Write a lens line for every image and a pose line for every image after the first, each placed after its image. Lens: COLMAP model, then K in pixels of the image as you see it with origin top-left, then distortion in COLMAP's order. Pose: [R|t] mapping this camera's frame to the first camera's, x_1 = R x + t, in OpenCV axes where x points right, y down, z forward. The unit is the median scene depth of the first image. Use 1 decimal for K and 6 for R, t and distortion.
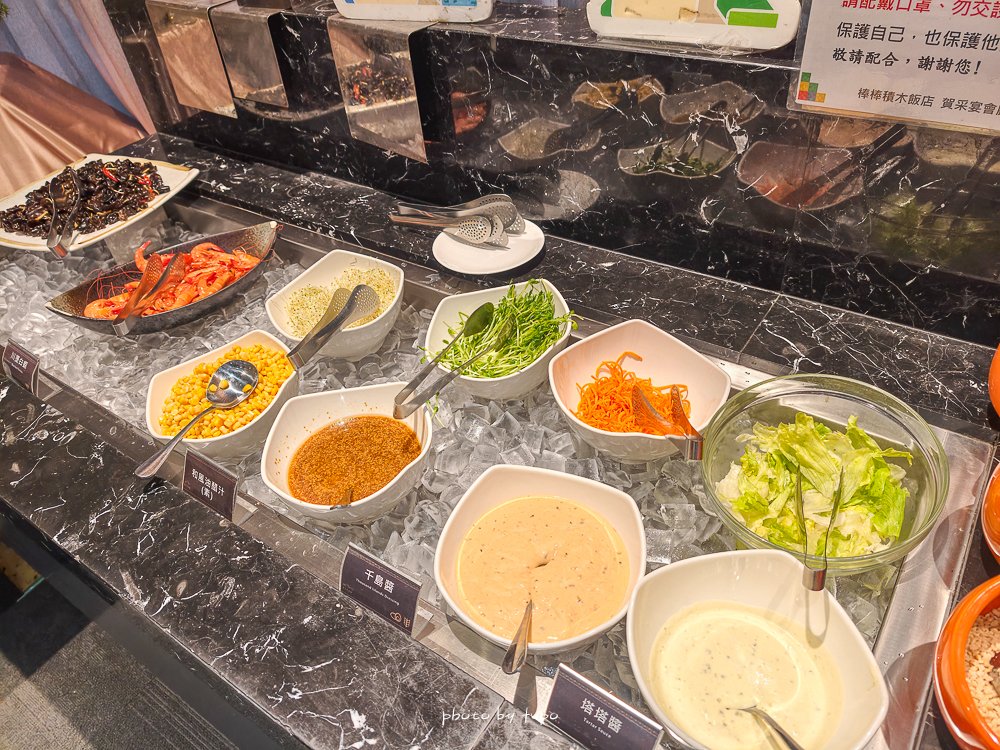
lens RADIAL K [[712.7, 0, 506.7], [0, 712.7, 382.9], [0, 0, 1]] dist [0.004237, -0.007336]
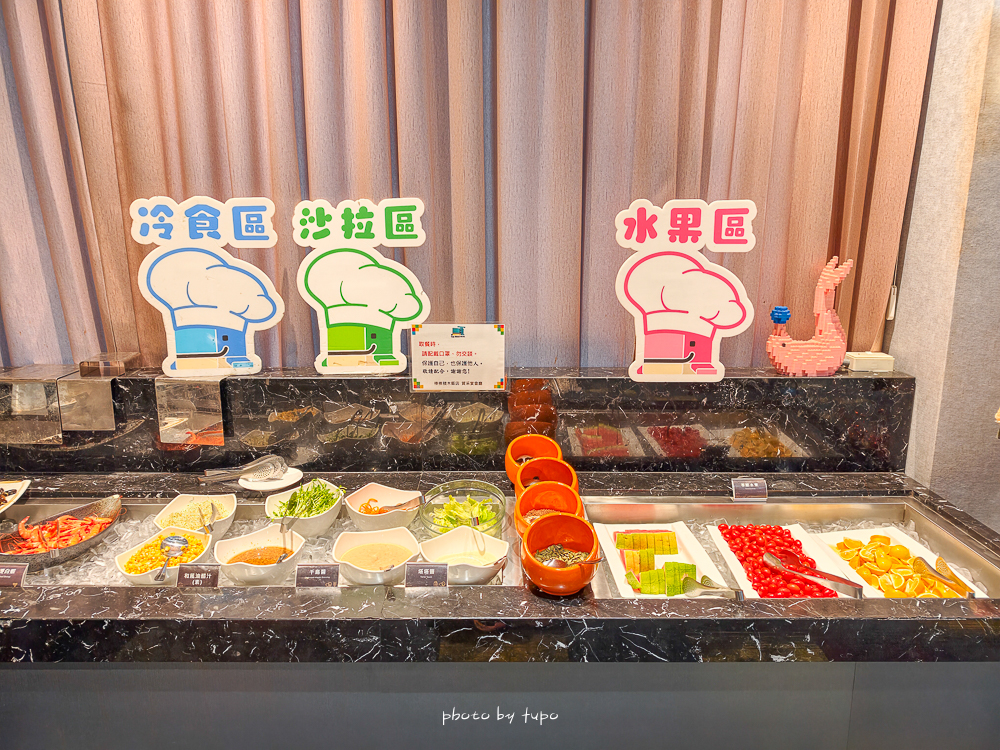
lens RADIAL K [[712.7, 0, 506.7], [0, 712.7, 382.9], [0, 0, 1]] dist [0.004237, -0.007336]
pose [[0.812946, -0.049357, 0.580244, -0.706754], [0.324848, 0.865403, -0.381513, 0.590537], [-0.483314, 0.498641, 0.719559, -0.899929]]
